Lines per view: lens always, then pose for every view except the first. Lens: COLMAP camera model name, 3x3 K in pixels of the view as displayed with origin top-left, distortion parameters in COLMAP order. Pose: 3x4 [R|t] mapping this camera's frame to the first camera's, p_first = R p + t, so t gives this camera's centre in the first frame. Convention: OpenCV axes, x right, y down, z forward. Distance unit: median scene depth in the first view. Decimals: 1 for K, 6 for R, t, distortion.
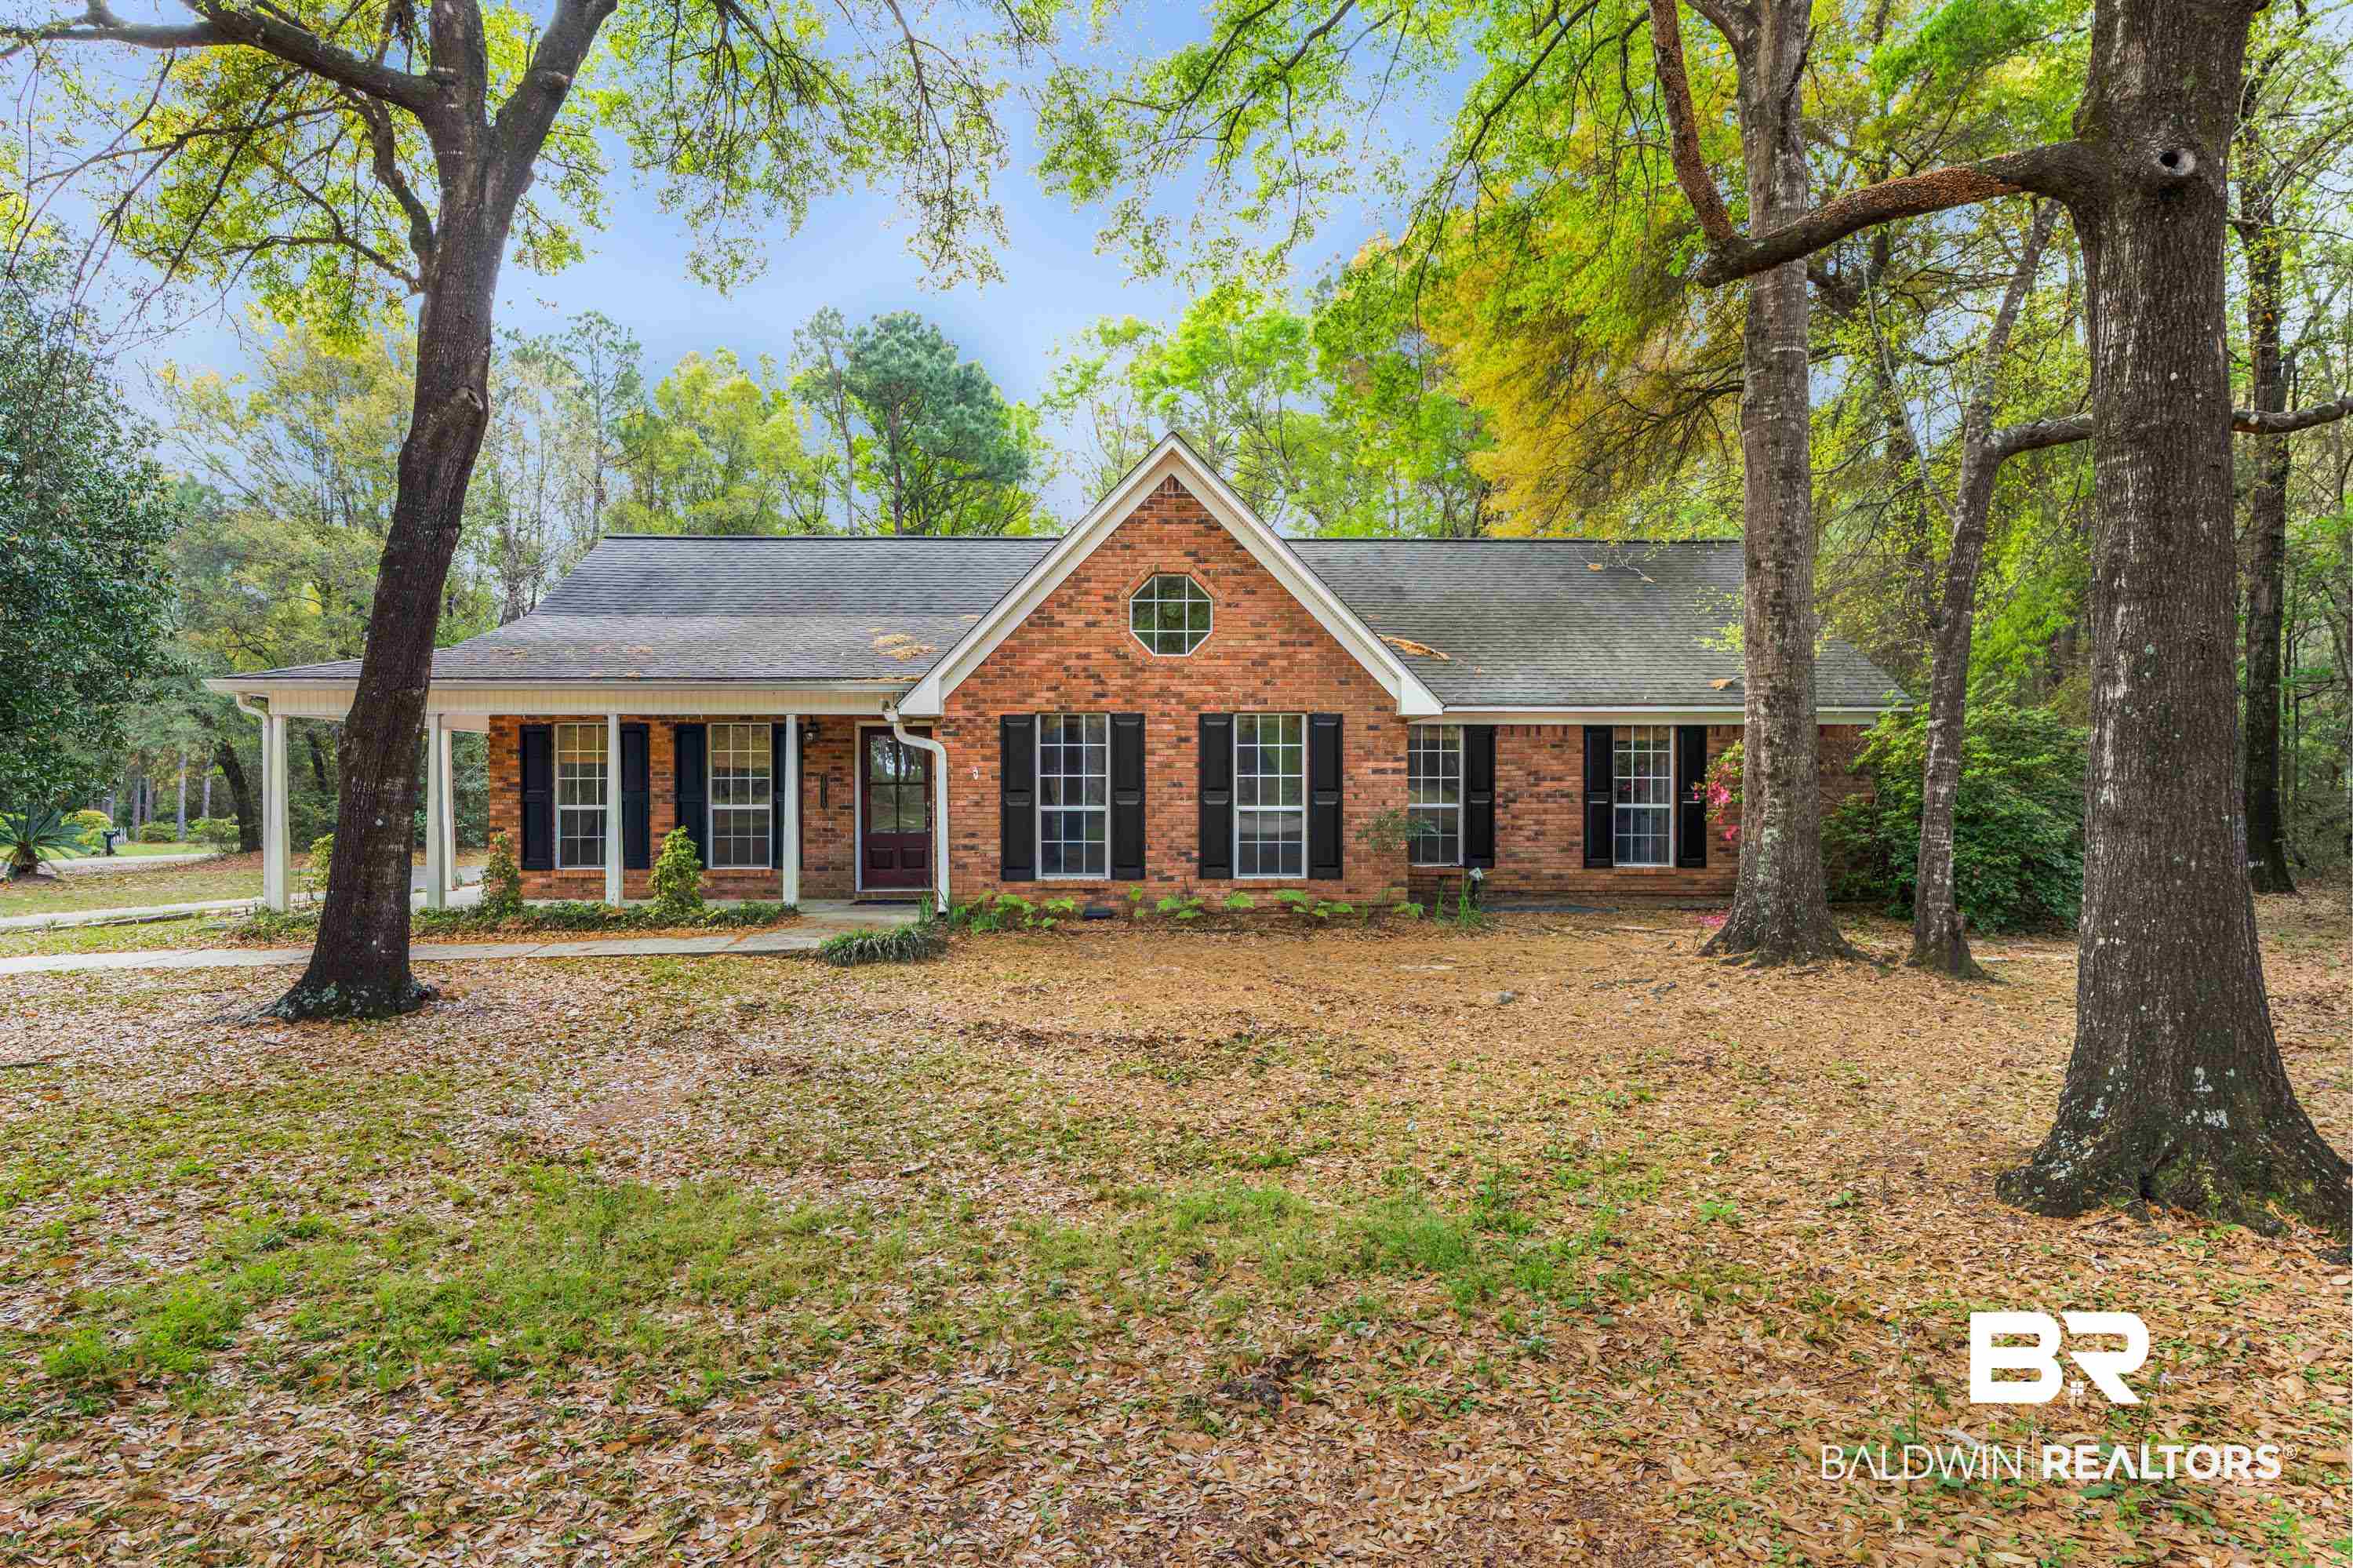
lens RADIAL K [[1354.5, 0, 1176.5], [0, 1354.5, 784.0], [0, 0, 1]] dist [0.007421, 0.000751]
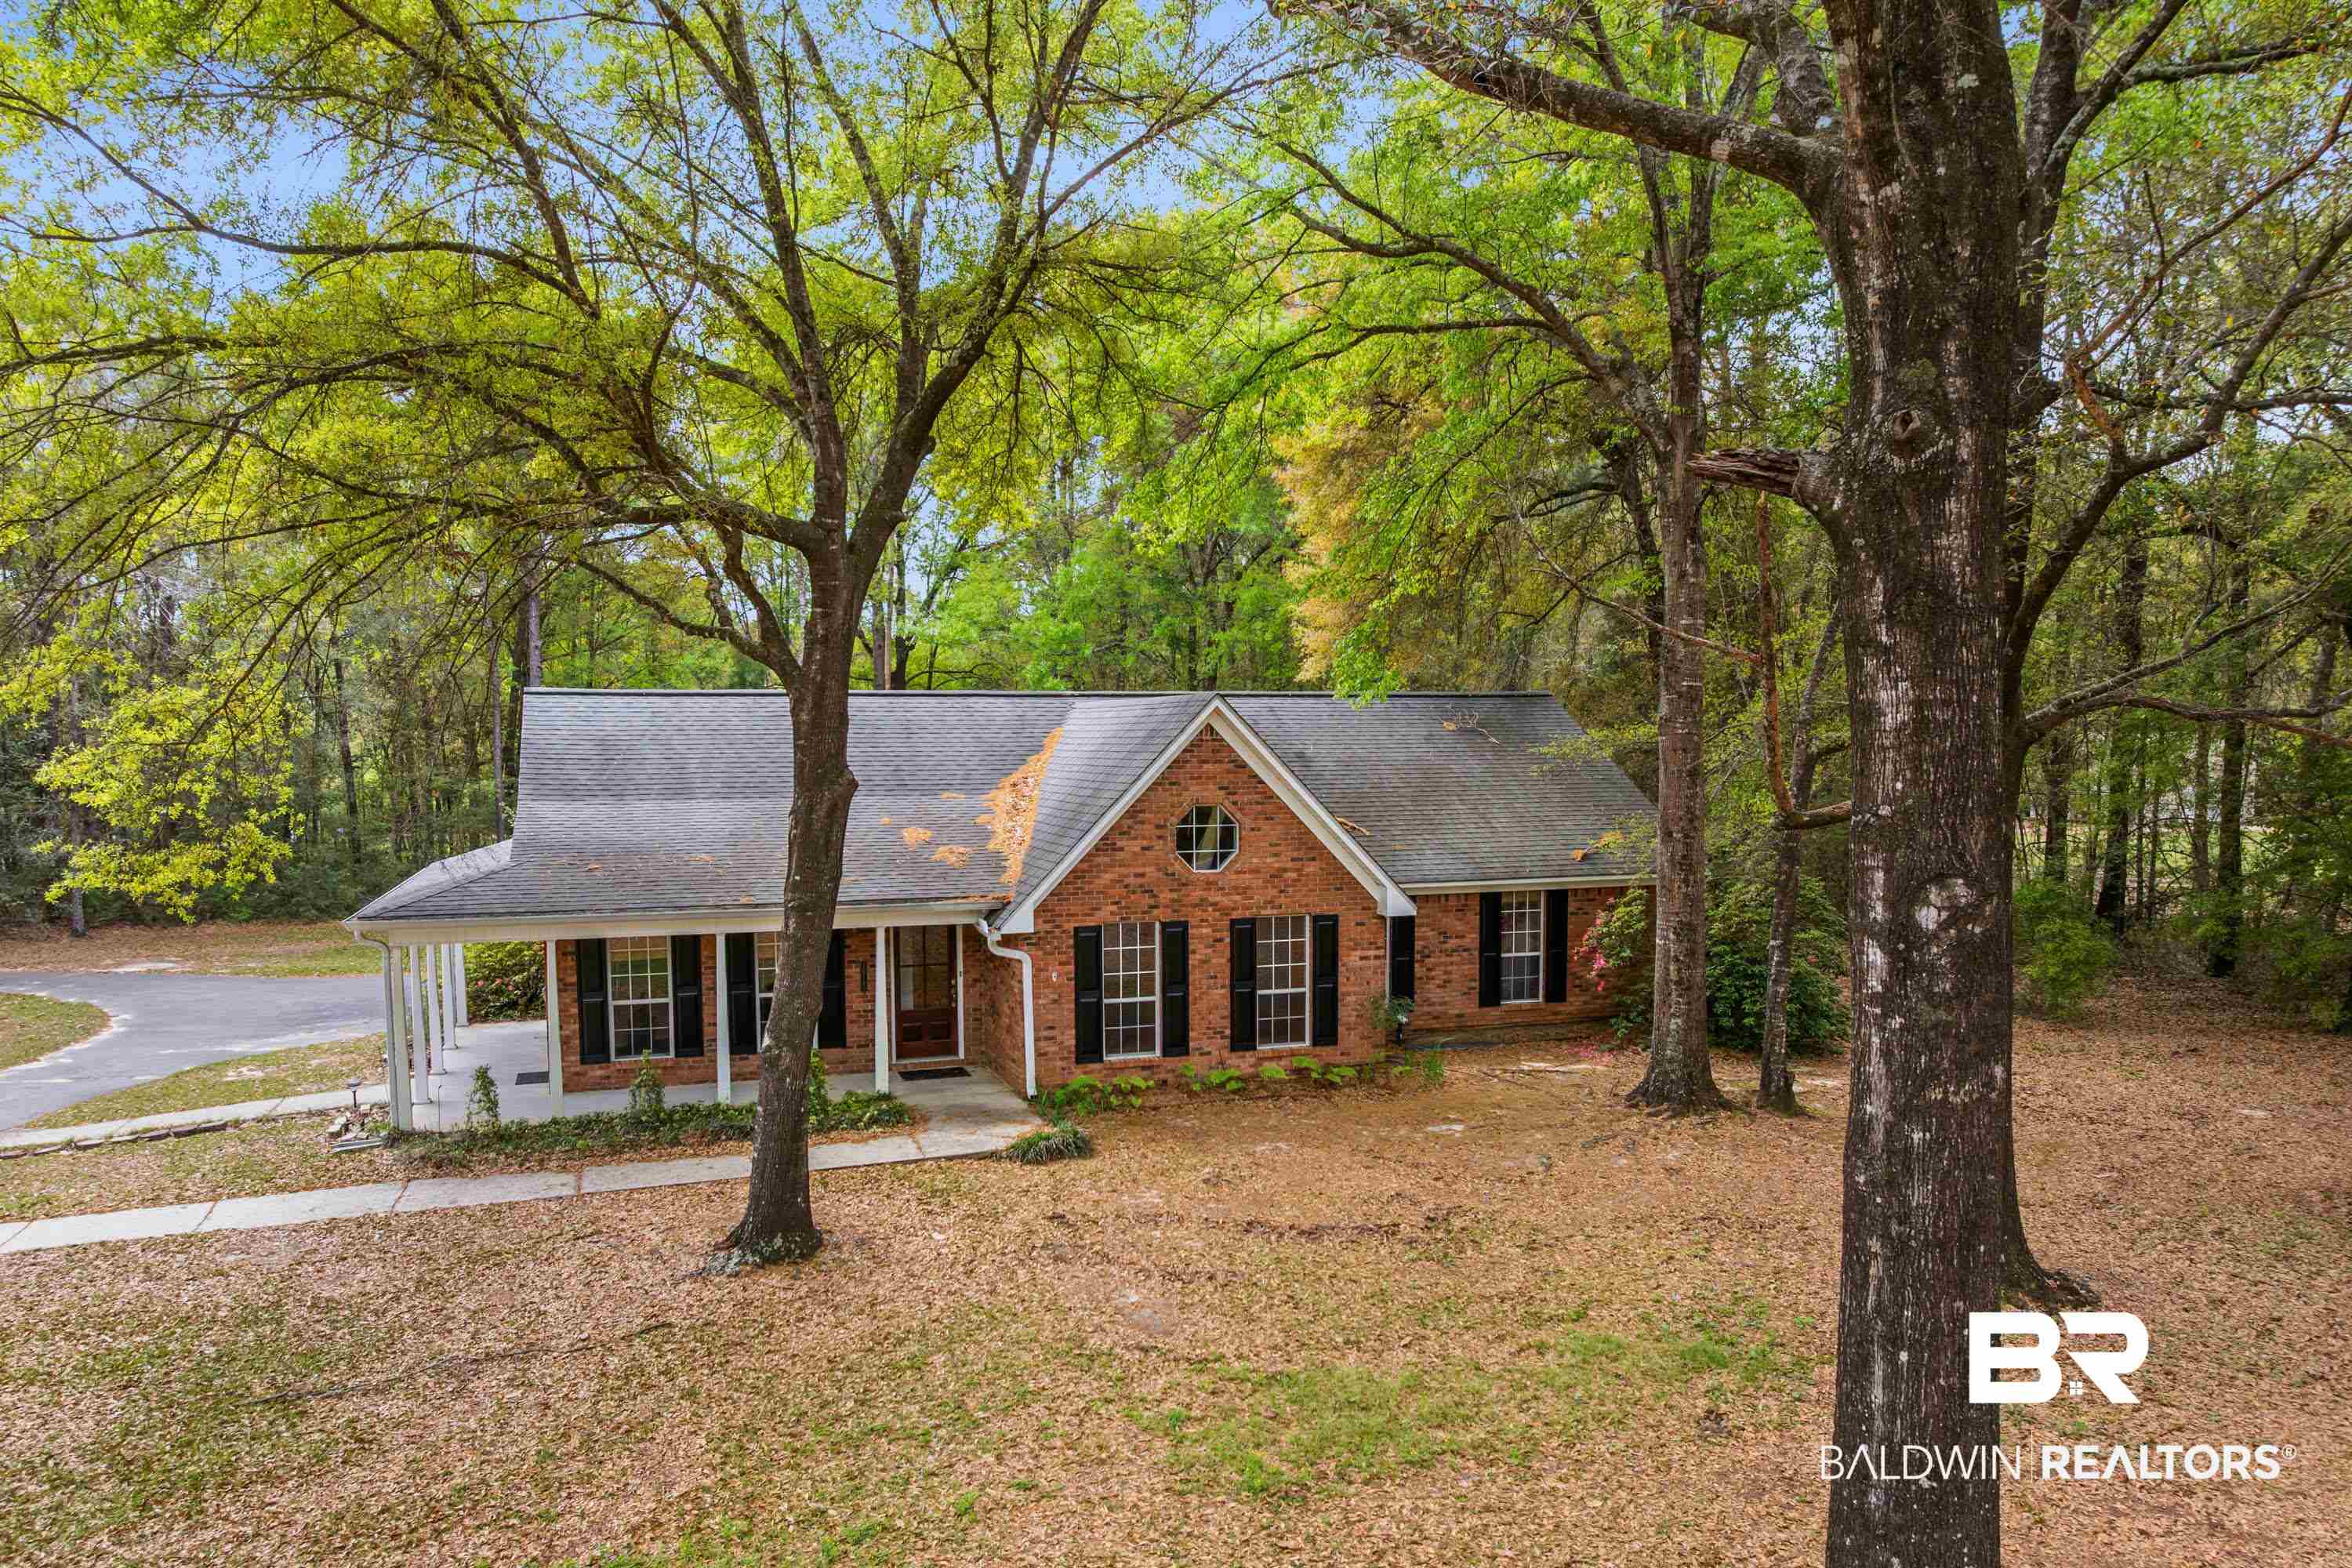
lens RADIAL K [[1628.8, 0, 1175.8], [0, 1628.8, 877.8], [0, 0, 1]] dist [-0.015654, -0.001567]
pose [[0.957888, -0.030242, 0.285546, -0.449592], [0.005676, 0.996238, 0.086473, -0.216236], [-0.287087, -0.081211, 0.954456, -0.387908]]
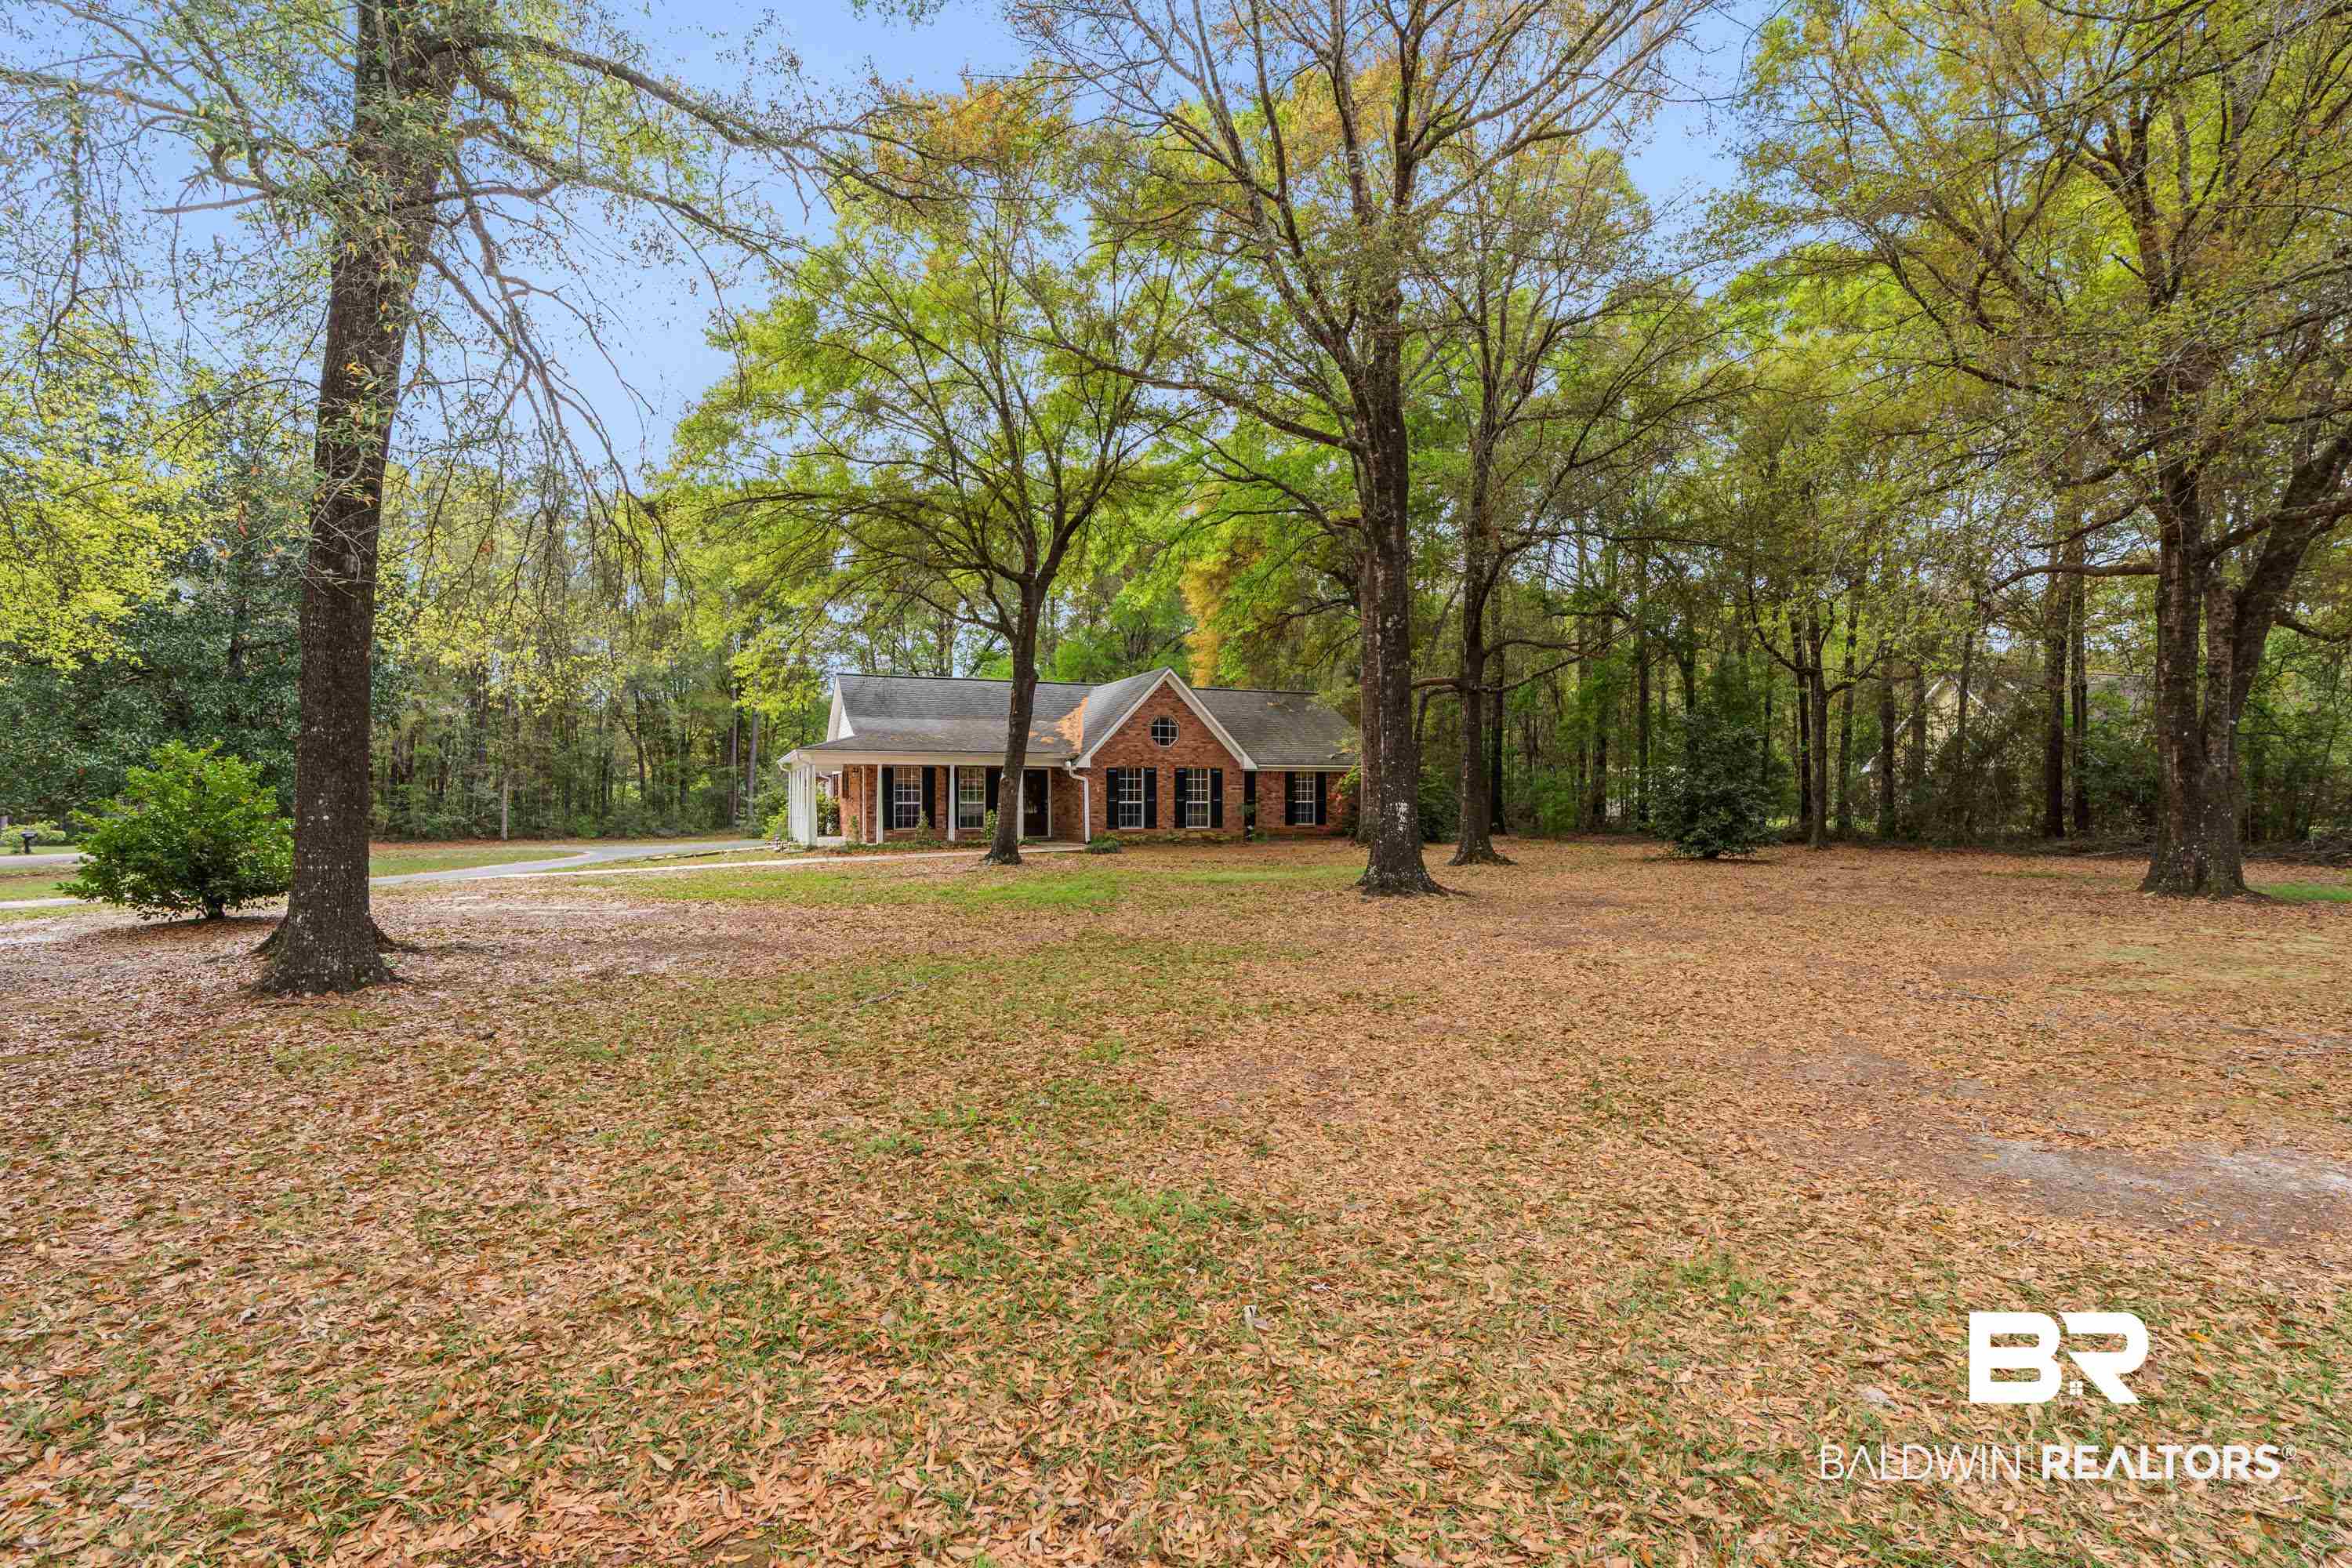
lens RADIAL K [[1089.2, 0, 1176.5], [0, 1089.2, 807.6], [0, 0, 1]] dist [-0.003999, -0.000315]
pose [[0.931433, -0.003241, 0.363898, -0.784921], [-0.000259, 0.999954, 0.009570, 0.007913], [-0.363913, -0.009008, 0.931390, -1.061400]]
